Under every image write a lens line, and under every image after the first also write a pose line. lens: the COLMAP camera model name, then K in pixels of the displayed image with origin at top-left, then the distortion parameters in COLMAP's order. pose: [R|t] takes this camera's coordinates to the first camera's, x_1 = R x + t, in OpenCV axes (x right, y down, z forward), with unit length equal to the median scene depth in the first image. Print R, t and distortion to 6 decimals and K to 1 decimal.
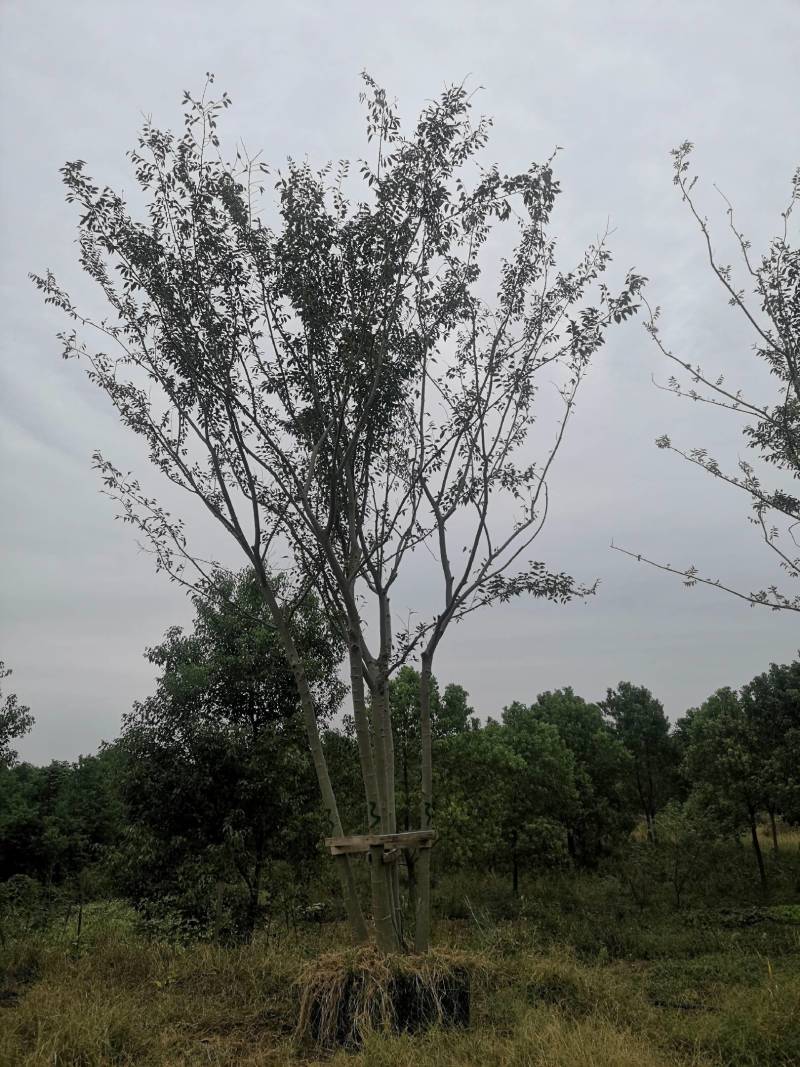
lens RADIAL K [[821.9, 0, 400.0], [0, 821.9, 533.5], [0, 0, 1]] dist [0.089875, 0.000471]
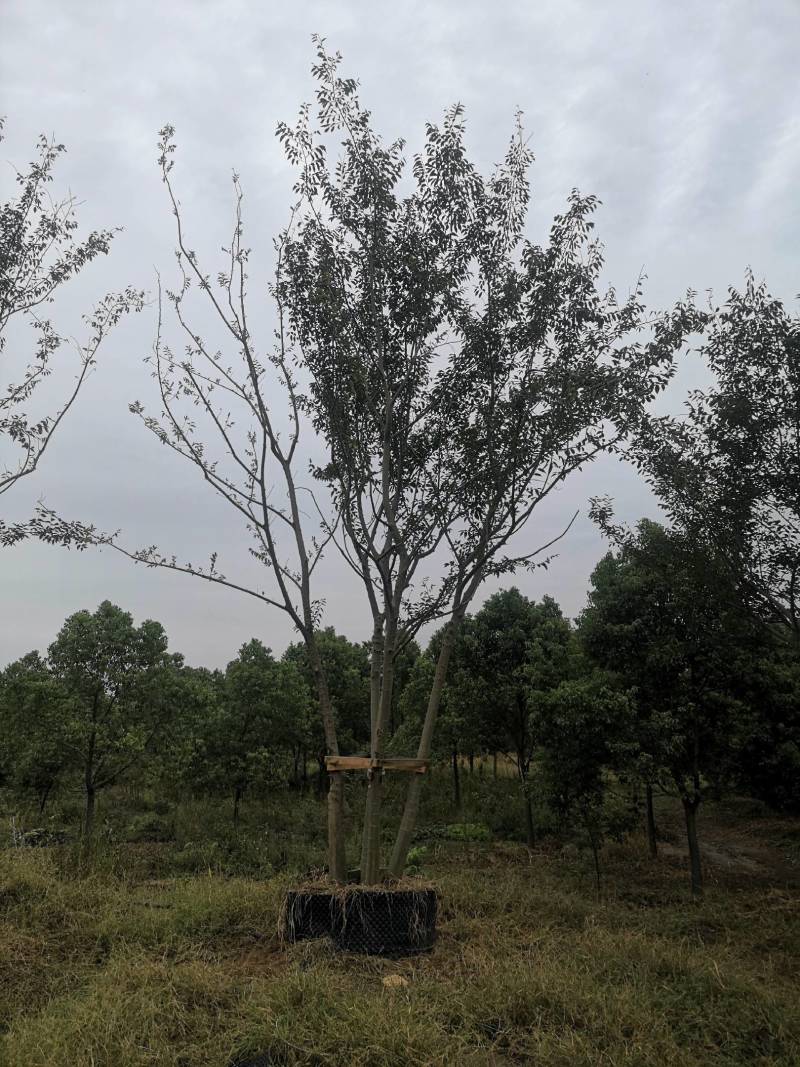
lens RADIAL K [[821.9, 0, 400.0], [0, 821.9, 533.5], [0, 0, 1]] dist [0.089875, 0.000471]
pose [[0.983501, 0.060999, 0.170310, 0.421809], [-0.073671, 0.994886, 0.069100, -0.041326], [-0.165224, -0.080507, 0.982965, -0.119110]]
